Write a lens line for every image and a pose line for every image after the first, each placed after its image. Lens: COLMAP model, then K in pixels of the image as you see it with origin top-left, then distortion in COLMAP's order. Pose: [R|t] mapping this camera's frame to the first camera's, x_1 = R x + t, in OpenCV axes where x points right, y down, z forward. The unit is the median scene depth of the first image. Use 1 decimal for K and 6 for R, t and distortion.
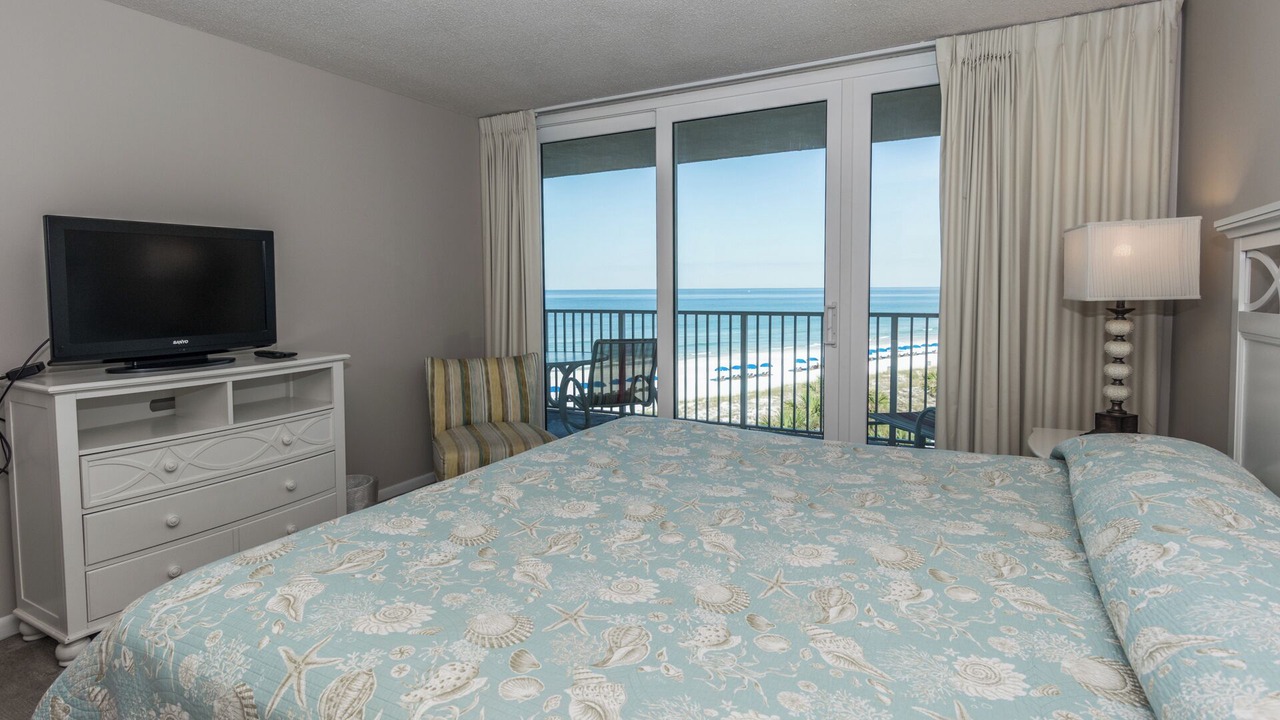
lens RADIAL K [[637.3, 0, 641.1], [0, 637.3, 374.2], [0, 0, 1]] dist [0.001991, 0.000130]
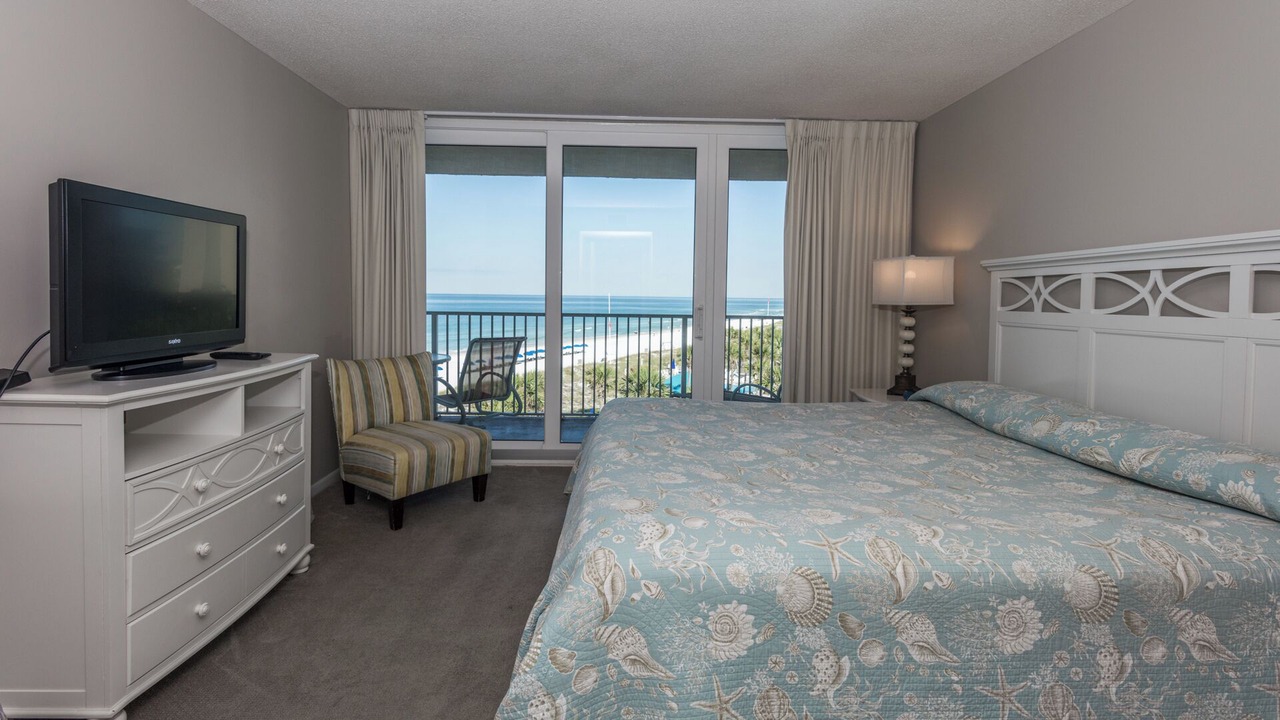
lens RADIAL K [[617.5, 0, 635.0], [0, 617.5, 357.9], [0, 0, 1]] dist [0.001752, -0.000083]
pose [[0.869355, -0.031457, 0.493187, -0.426268], [0.045365, 0.998838, -0.016258, 0.008568], [-0.492102, 0.036507, 0.869772, -0.005005]]
